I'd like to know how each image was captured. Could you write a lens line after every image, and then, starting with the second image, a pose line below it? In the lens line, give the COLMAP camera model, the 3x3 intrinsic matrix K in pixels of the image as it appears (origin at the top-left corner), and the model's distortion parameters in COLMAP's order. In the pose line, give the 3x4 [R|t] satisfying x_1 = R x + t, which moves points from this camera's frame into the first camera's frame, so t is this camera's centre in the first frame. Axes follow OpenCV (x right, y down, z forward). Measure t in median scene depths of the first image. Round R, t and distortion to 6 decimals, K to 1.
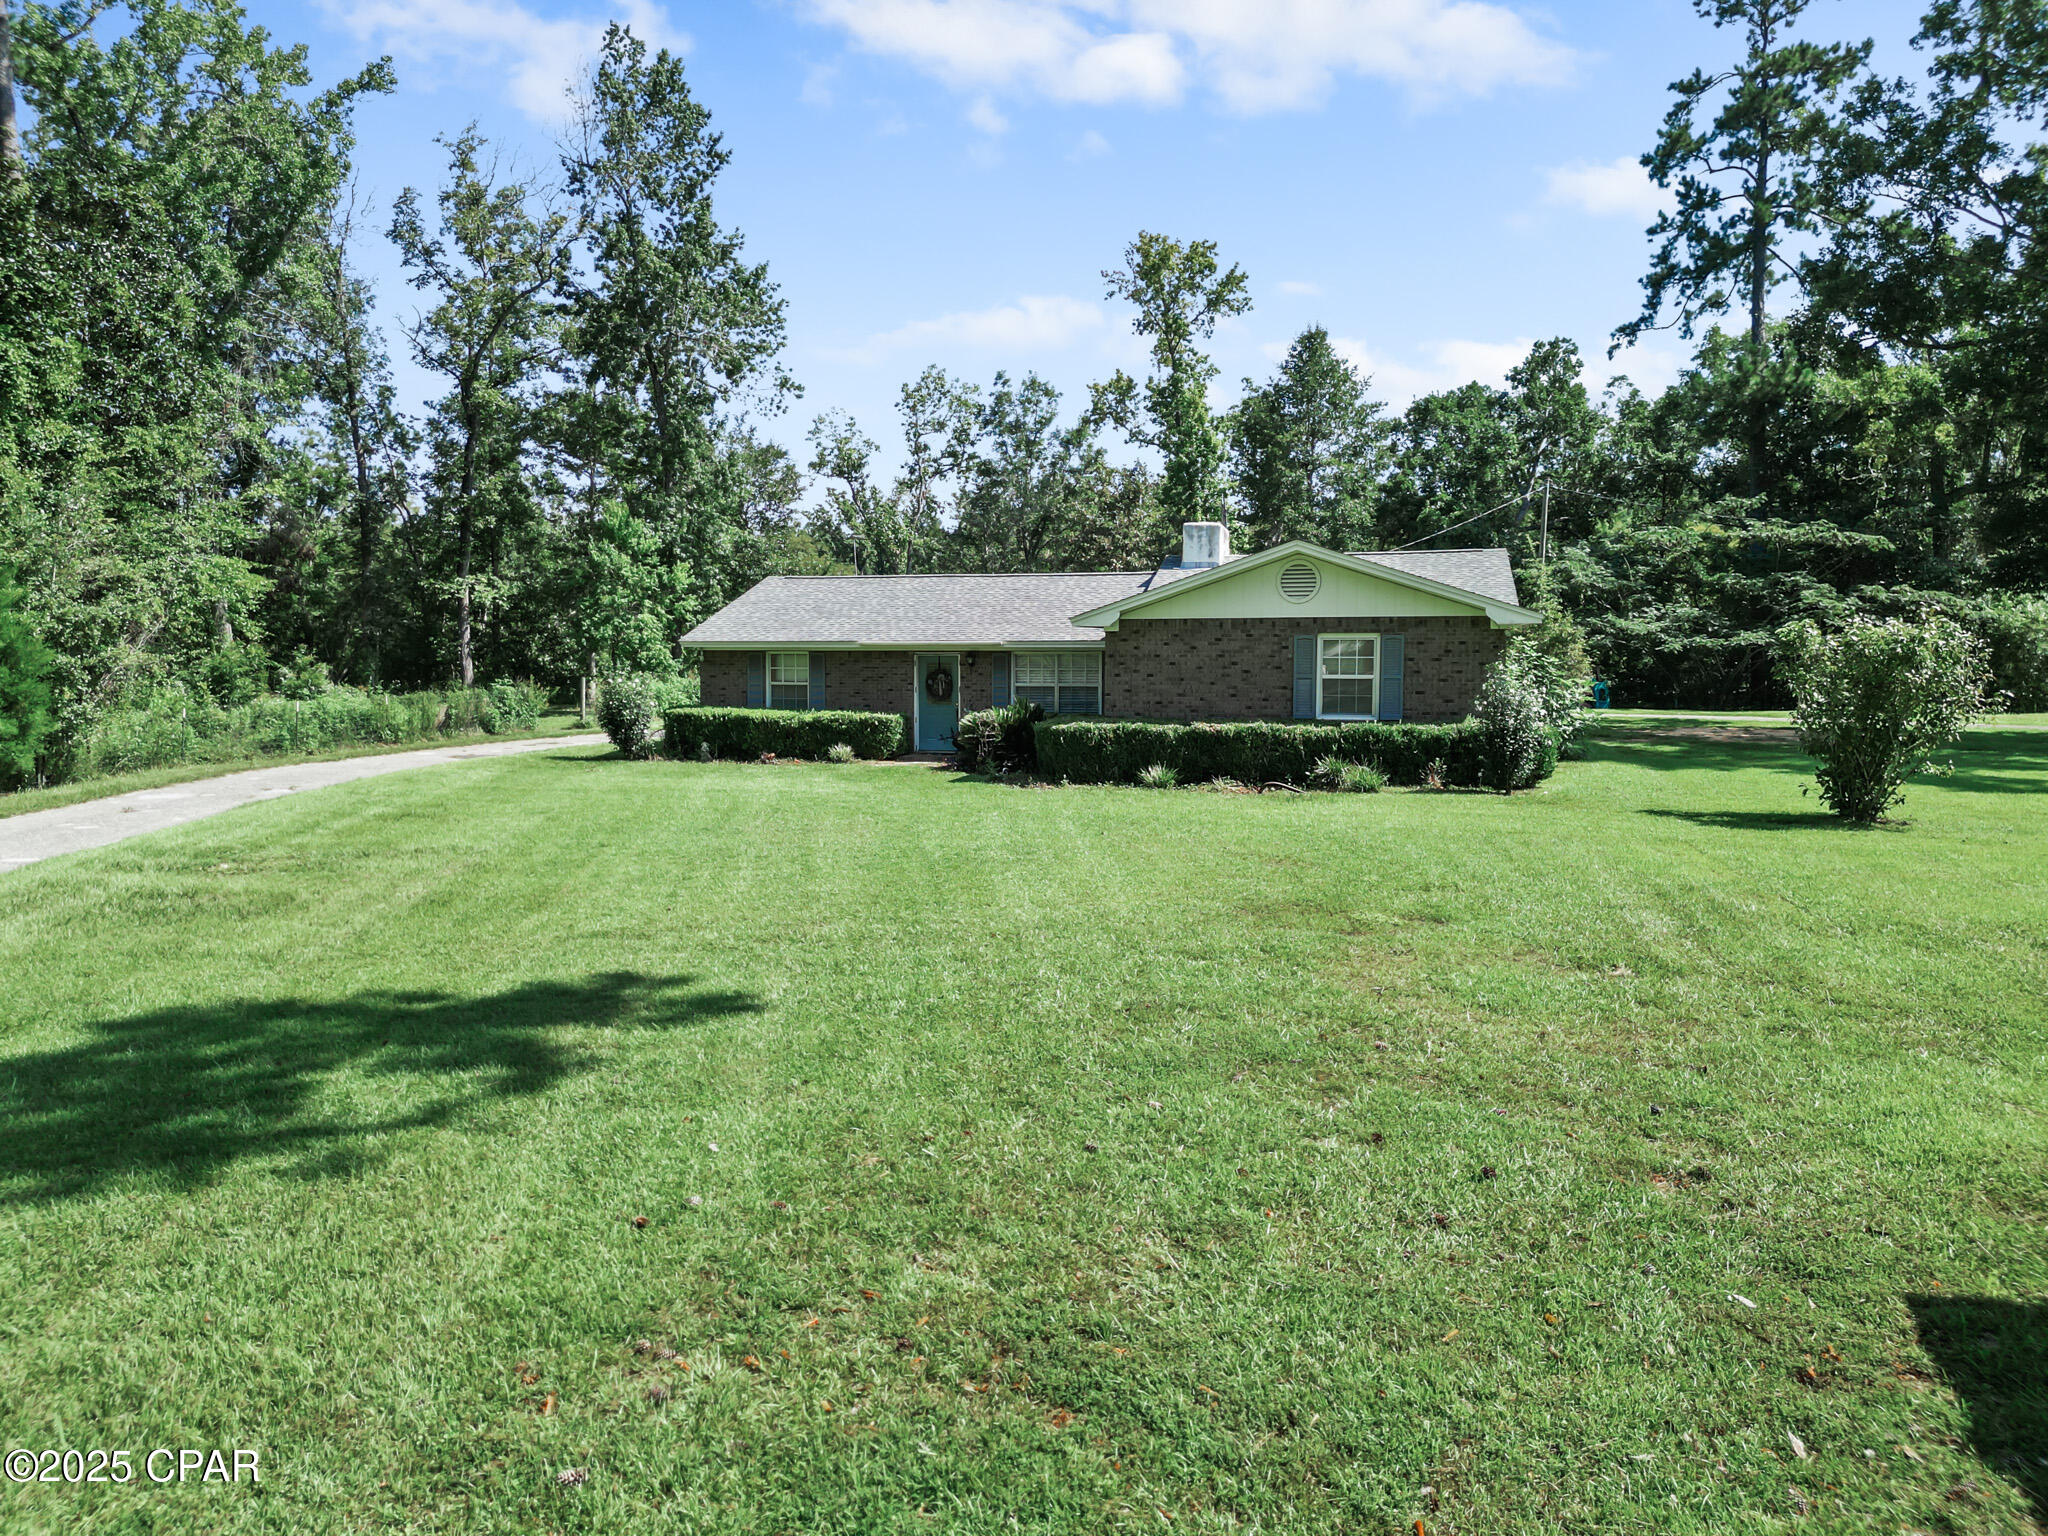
lens RADIAL K [[1559.8, 0, 904.2], [0, 1559.8, 768.0], [0, 0, 1]] dist [0.002350, -0.001097]
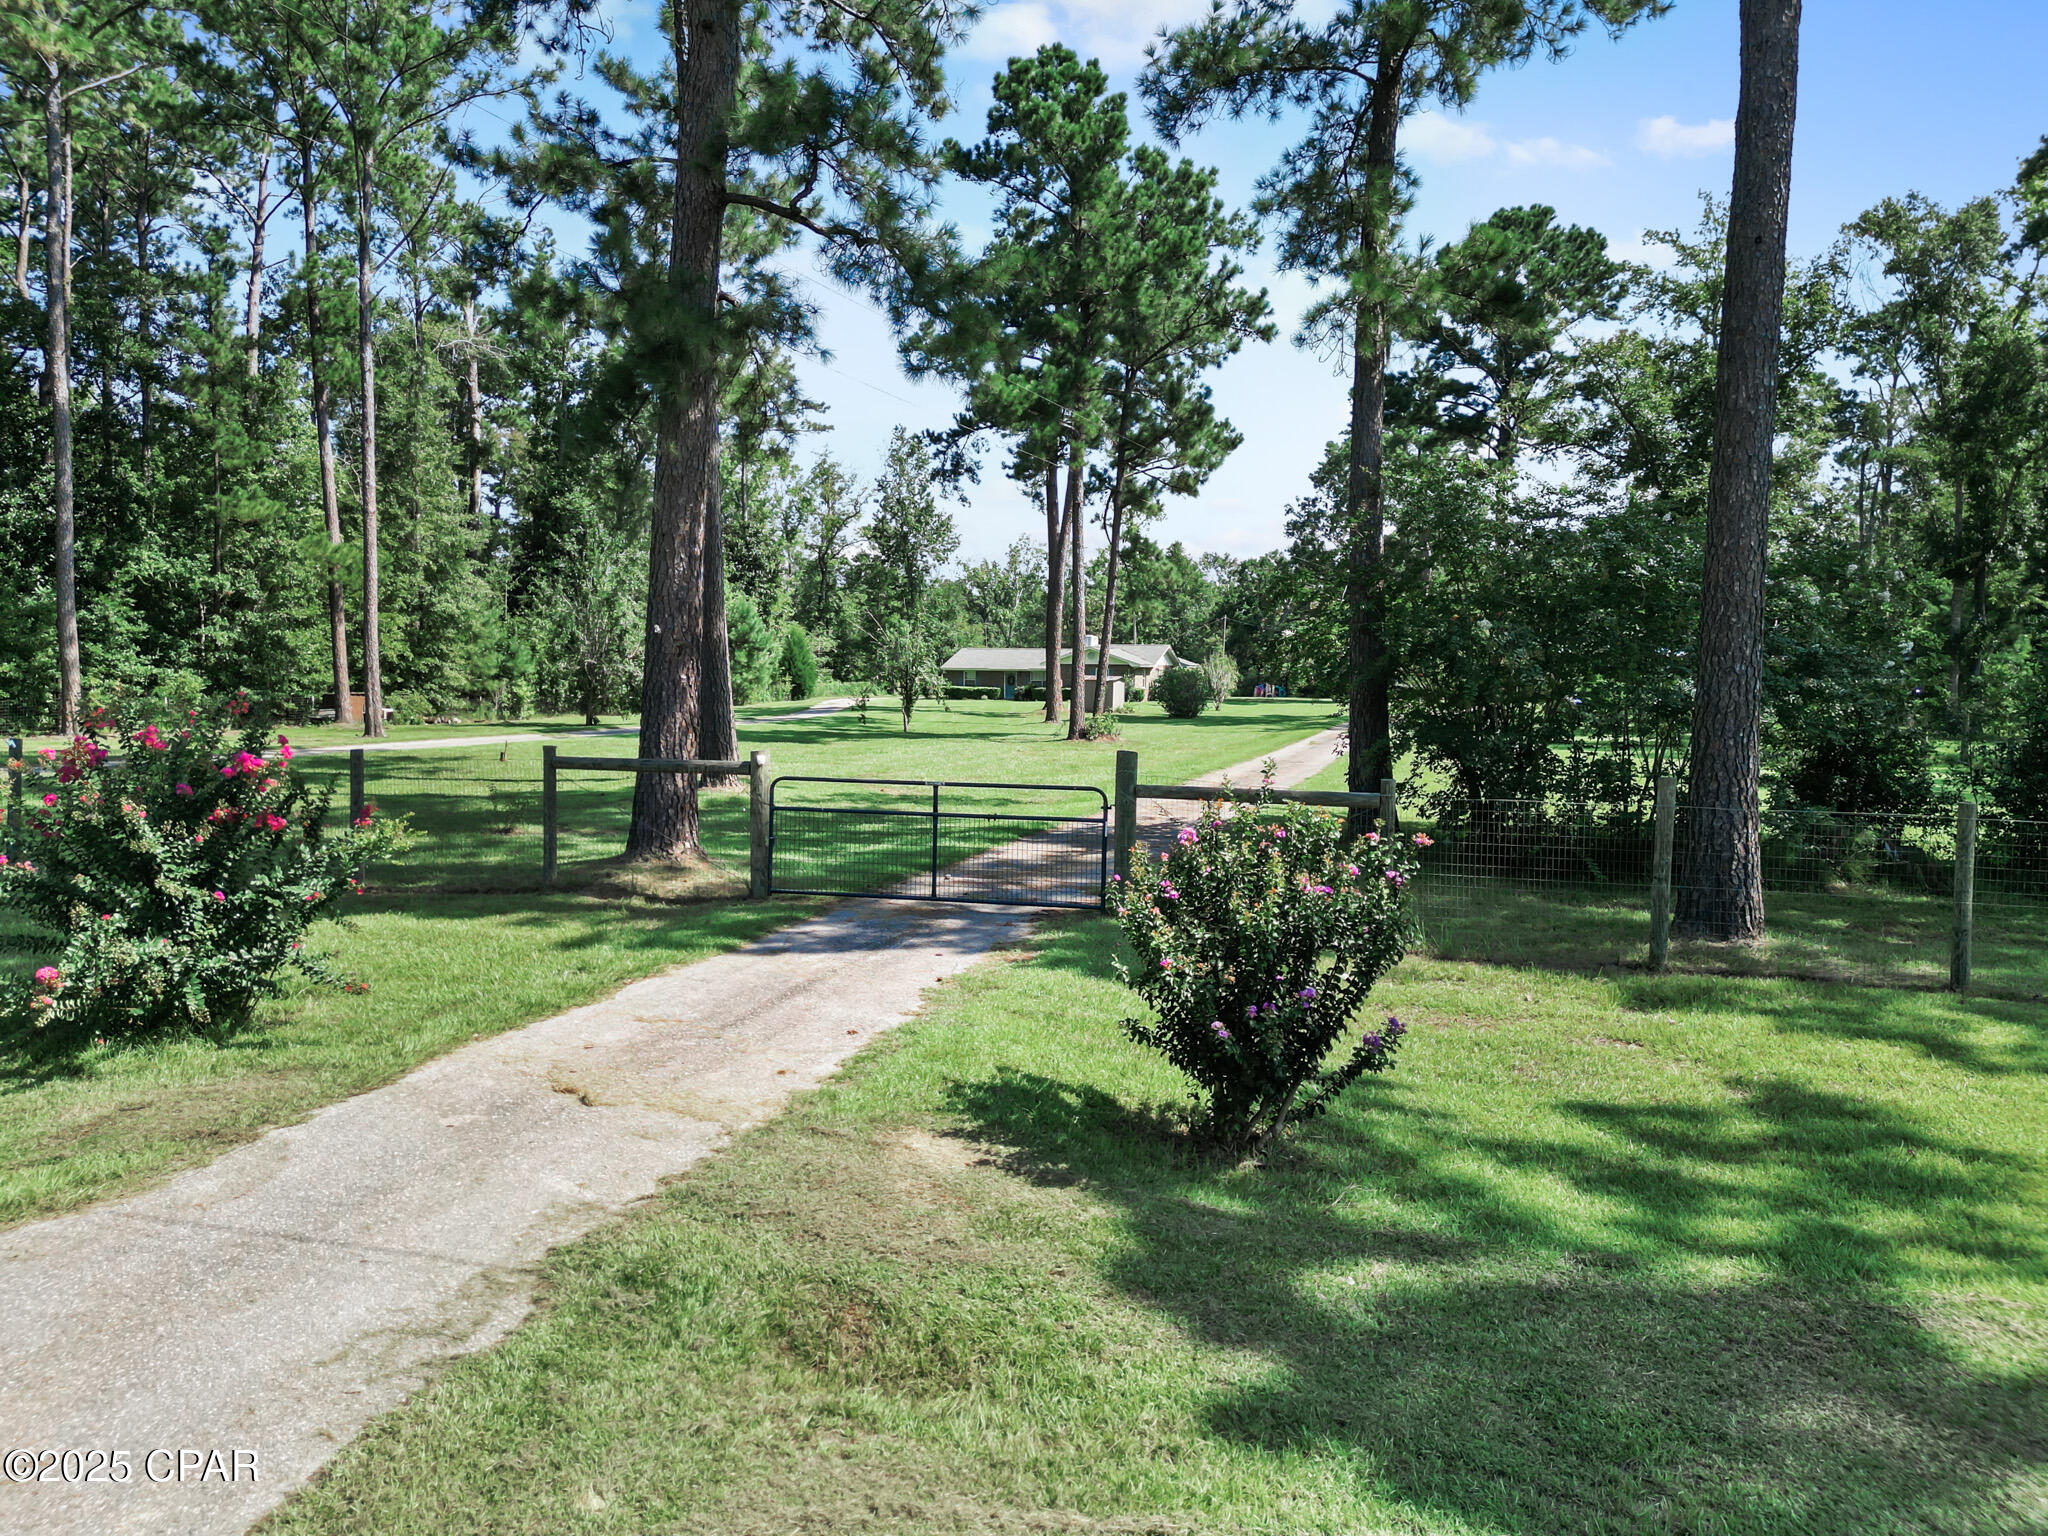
lens RADIAL K [[1424.8, 0, 1024.0], [0, 1424.8, 768.0], [0, 0, 1]] dist [0.068062, -0.055654]
pose [[0.999914, 0.012888, -0.002495, 0.032596], [-0.012927, 0.999787, -0.016108, 0.105475], [0.002287, 0.016139, 0.999867, -1.201489]]
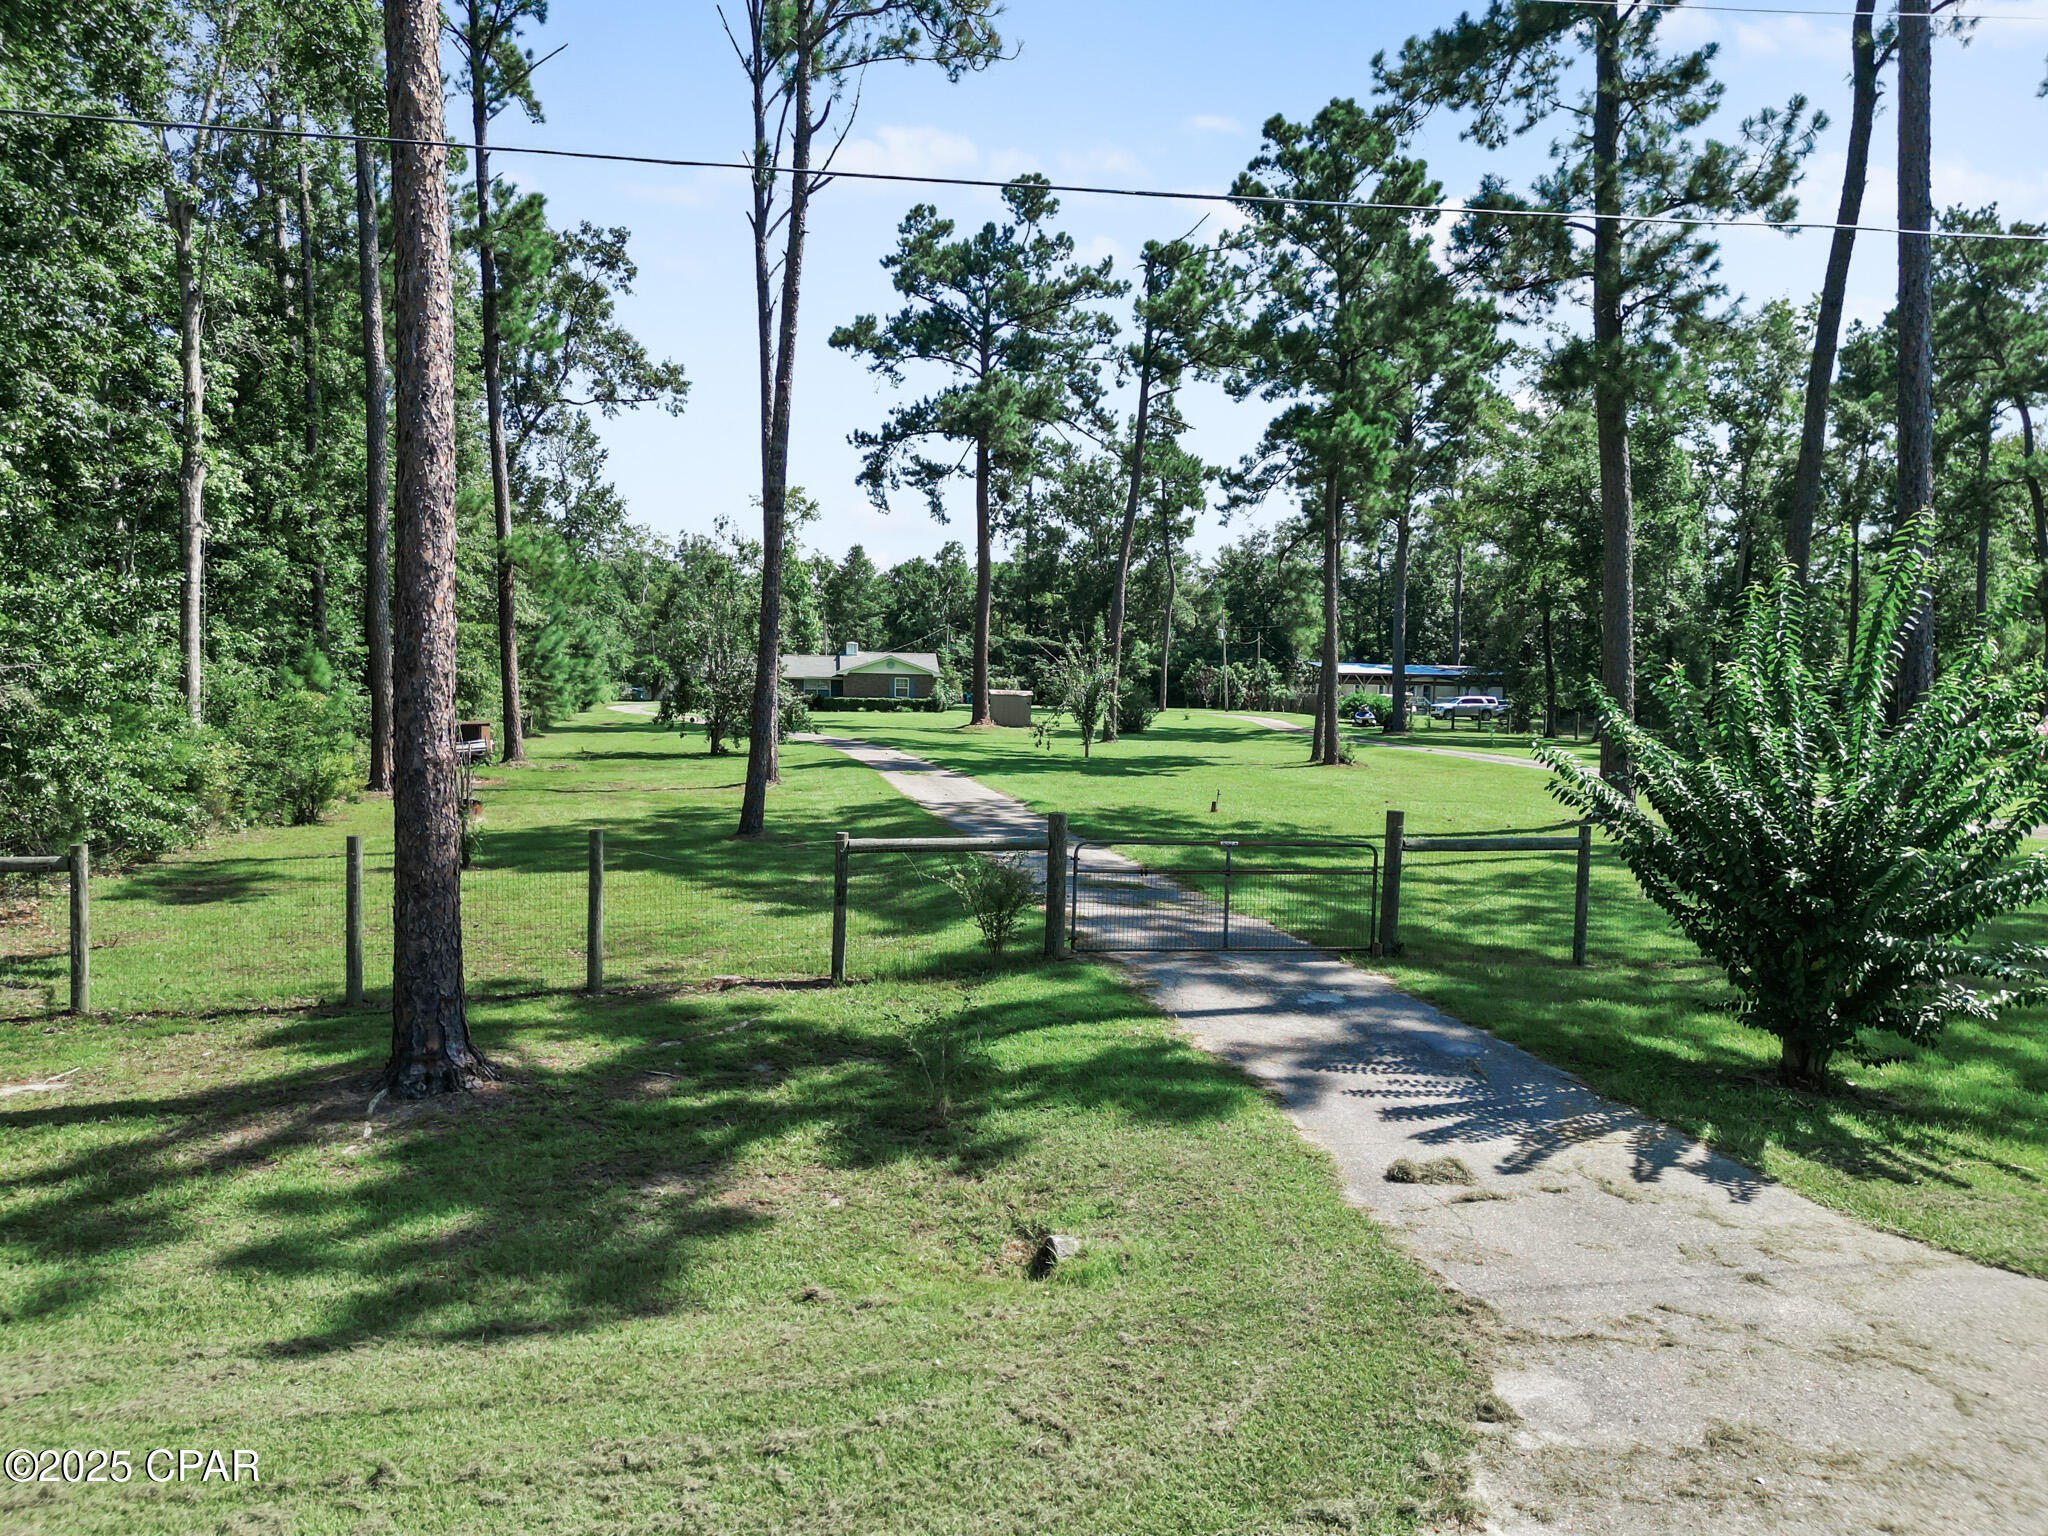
lens RADIAL K [[1435.9, 0, 1024.0], [0, 1435.9, 768.0], [0, 0, 1]] dist [0.124596, -0.209614]
pose [[0.908466, -0.004065, 0.417939, -0.427279], [0.009909, 0.999881, -0.011815, 0.085339], [-0.417842, 0.014875, 0.908398, -1.097013]]
